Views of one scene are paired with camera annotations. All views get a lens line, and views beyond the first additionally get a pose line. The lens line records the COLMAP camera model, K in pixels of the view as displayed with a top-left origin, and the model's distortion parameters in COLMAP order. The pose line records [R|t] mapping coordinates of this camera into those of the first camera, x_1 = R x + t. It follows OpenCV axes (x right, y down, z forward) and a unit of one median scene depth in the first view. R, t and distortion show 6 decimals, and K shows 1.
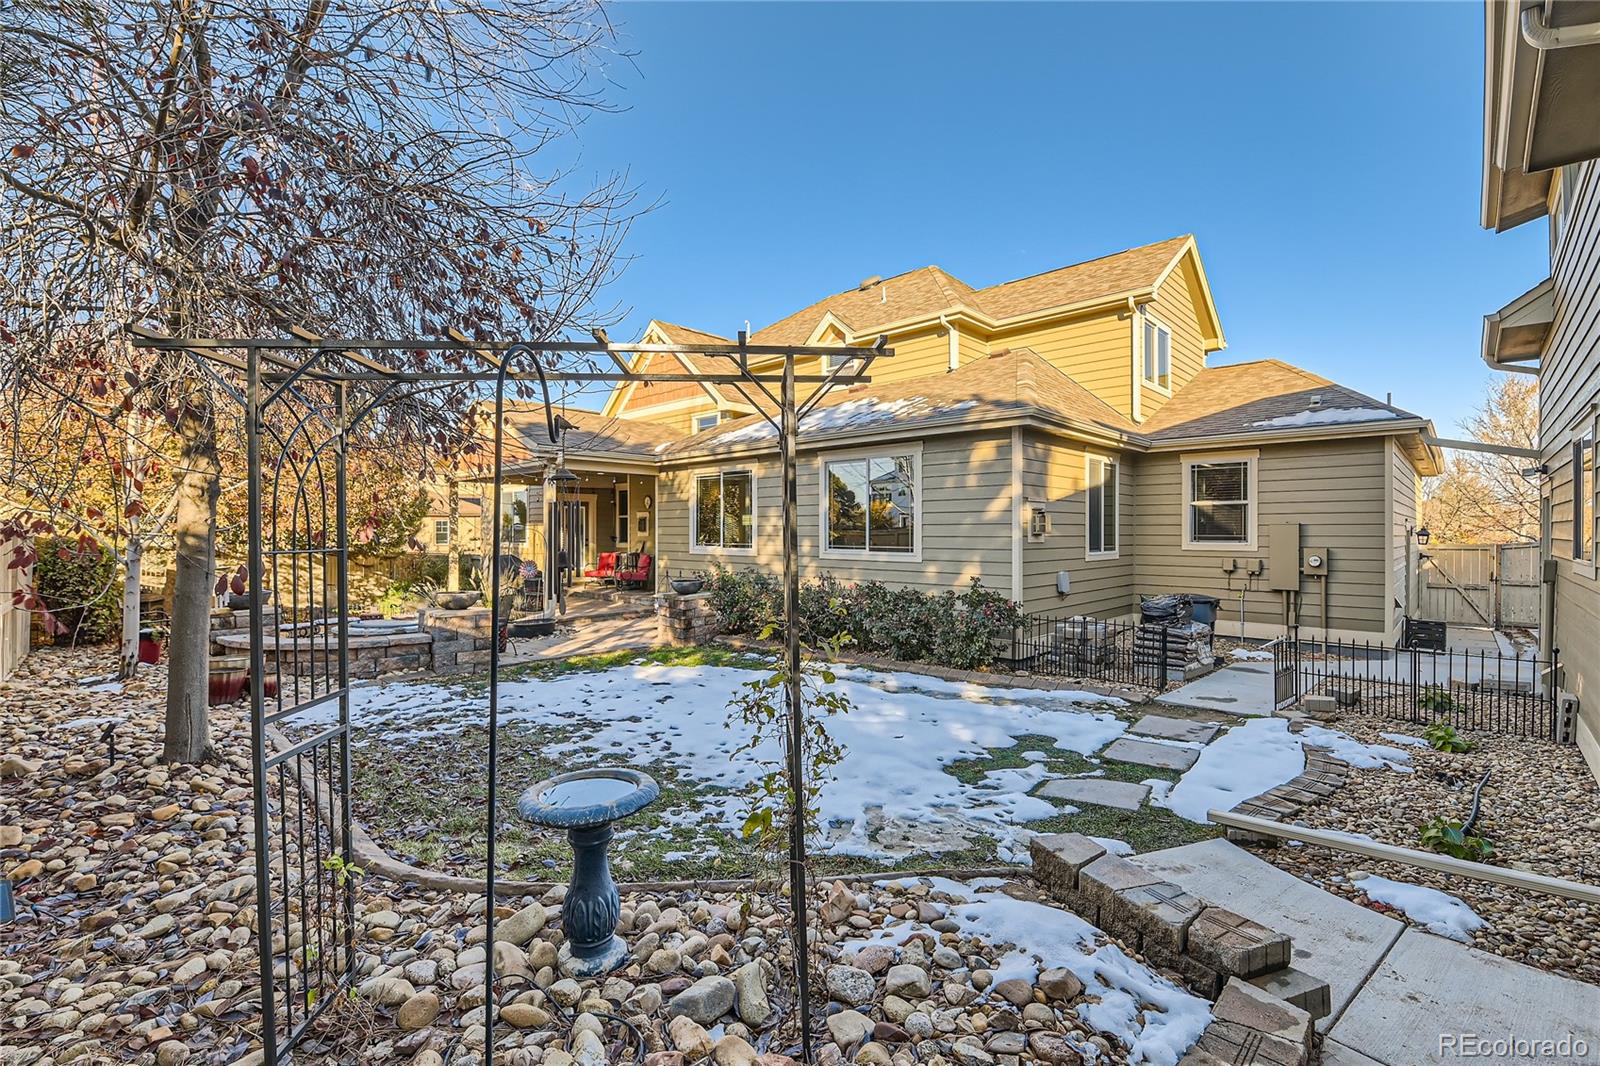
lens RADIAL K [[698.2, 0, 802.0], [0, 698.2, 509.6], [0, 0, 1]] dist [-0.004187, -0.009017]
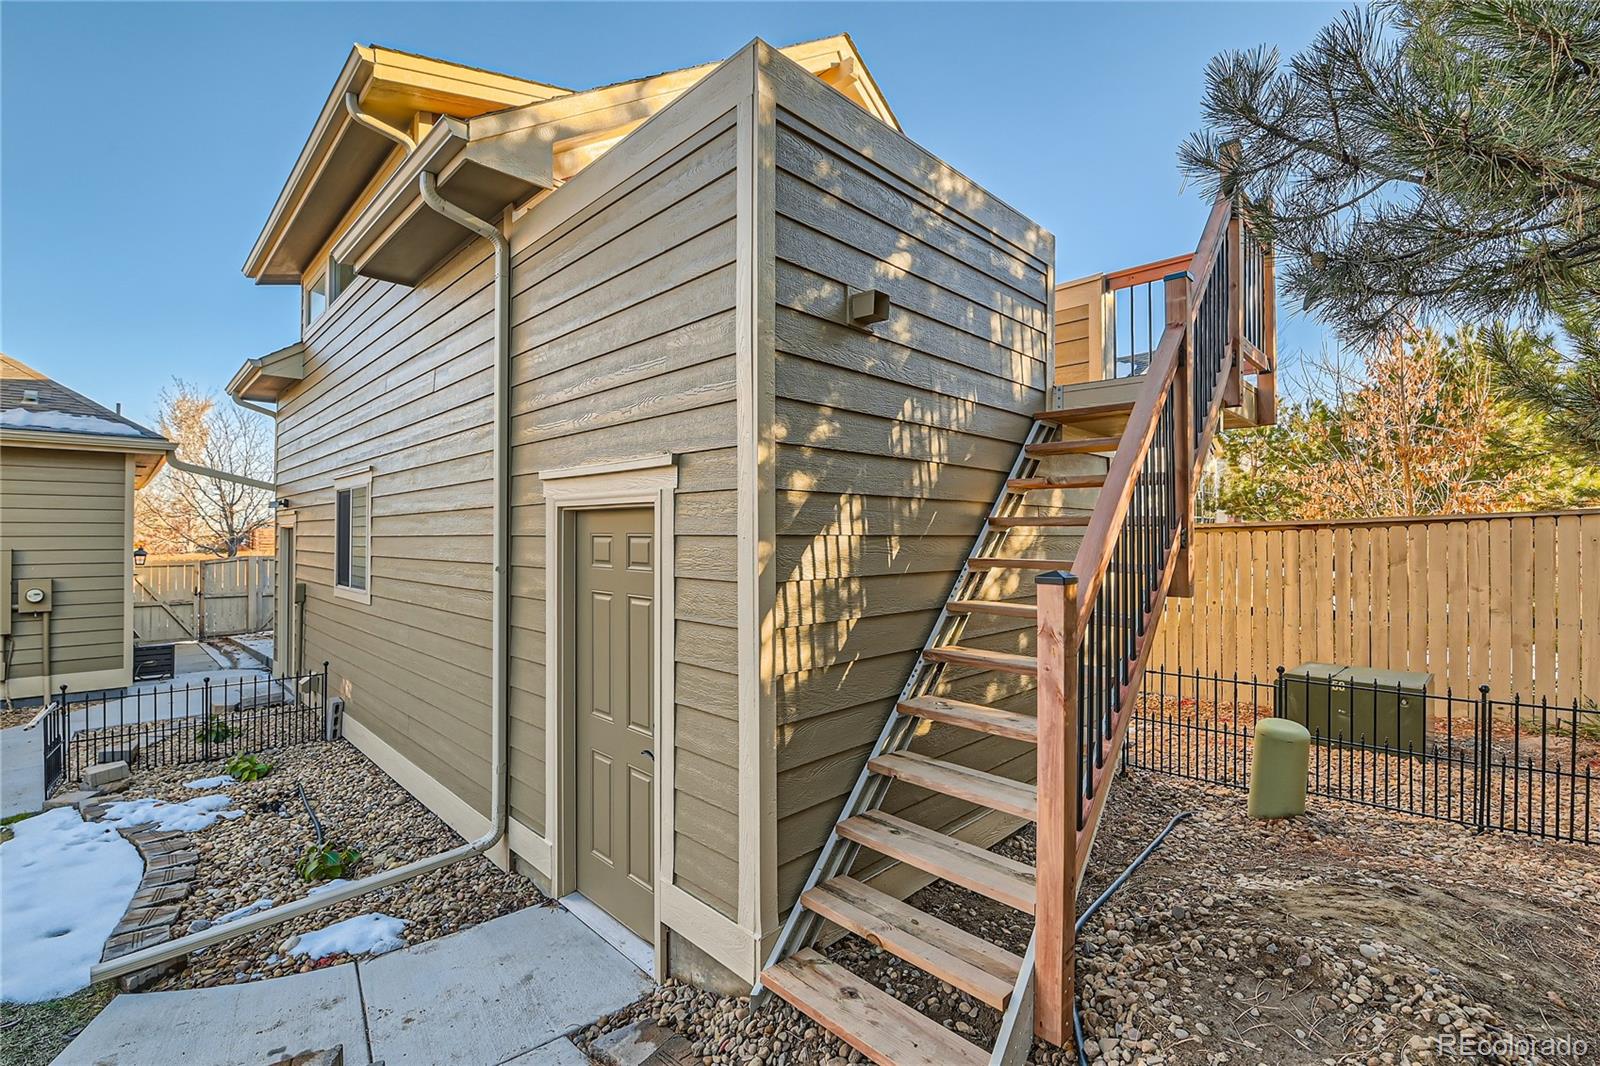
lens RADIAL K [[698.2, 0, 802.0], [0, 698.2, 509.6], [0, 0, 1]] dist [-0.004187, -0.009017]
pose [[0.009545, 0.027703, 0.999571, -0.120703], [-0.026063, 0.999283, -0.027446, -0.053219], [-0.999615, -0.025790, 0.010260, 0.160399]]
